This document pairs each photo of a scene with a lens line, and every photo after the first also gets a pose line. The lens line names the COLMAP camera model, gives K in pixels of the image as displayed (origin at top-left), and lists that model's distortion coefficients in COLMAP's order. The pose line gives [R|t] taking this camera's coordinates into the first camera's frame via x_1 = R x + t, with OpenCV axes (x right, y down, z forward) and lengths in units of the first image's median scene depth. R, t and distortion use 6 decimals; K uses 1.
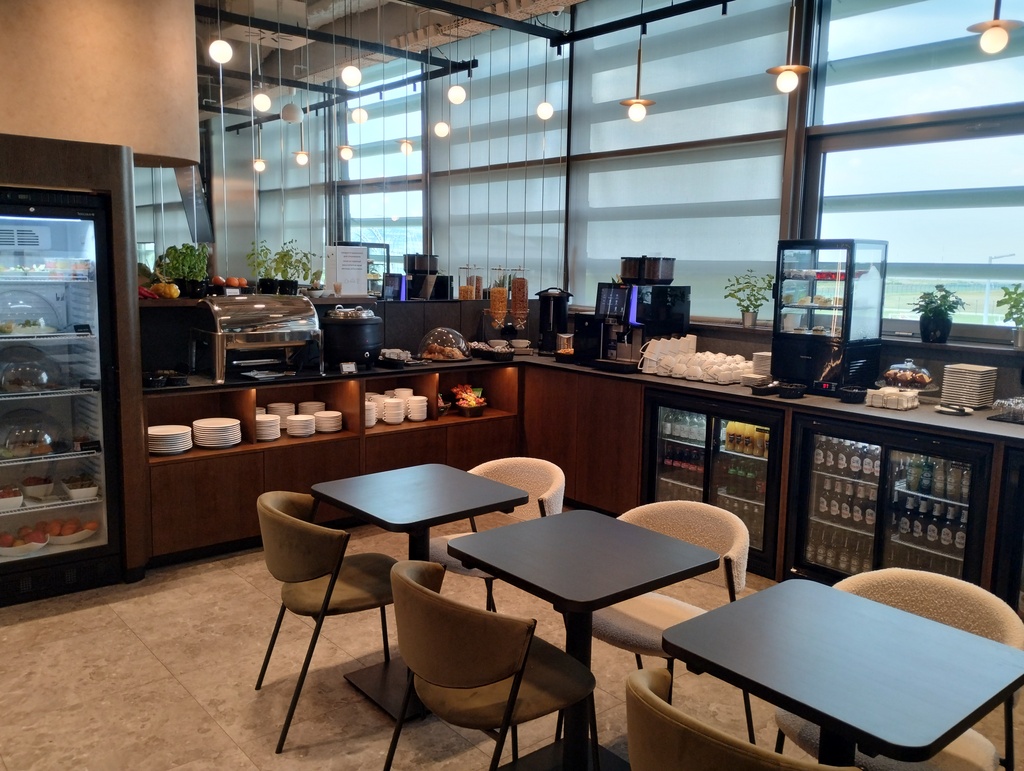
lens RADIAL K [[852.5, 0, 512.0], [0, 852.5, 385.5], [0, 0, 1]] dist [-0.009381, -0.004813]
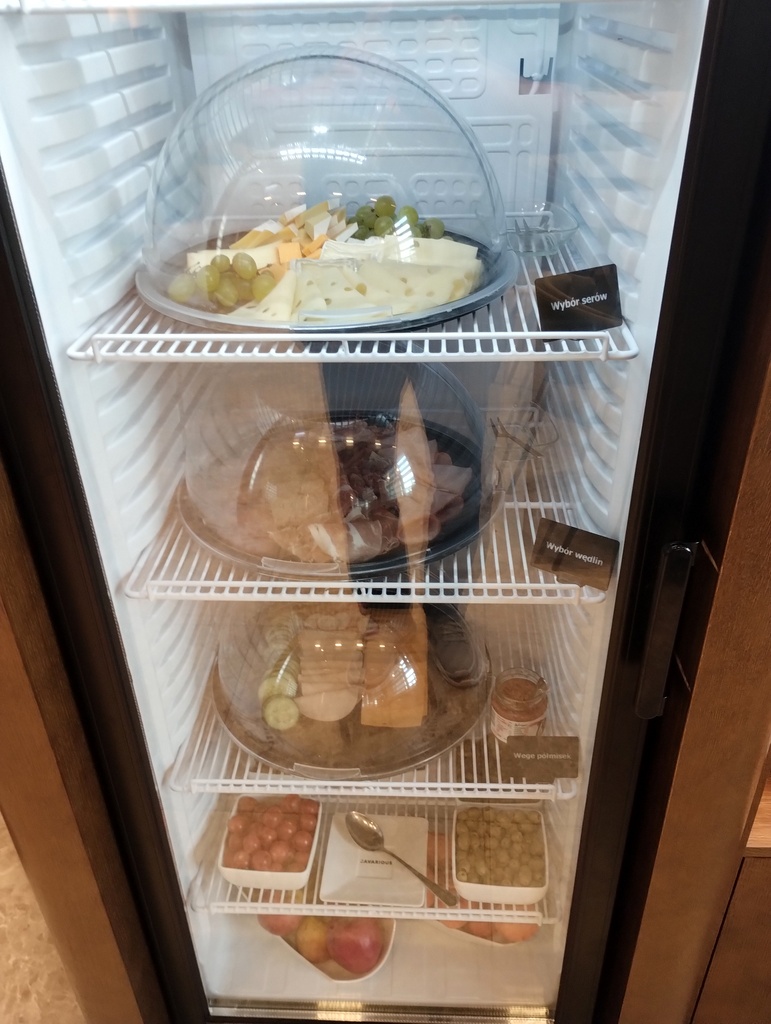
lens RADIAL K [[852.5, 0, 385.5], [0, 852.5, 512.0], [0, 0, 1]] dist [-0.009381, -0.004813]
pose [[0.745476, 0.325348, -0.581734, -0.407745], [-0.050442, 0.897812, 0.437481, -0.101809], [0.664621, -0.296788, 0.685709, 0.818784]]
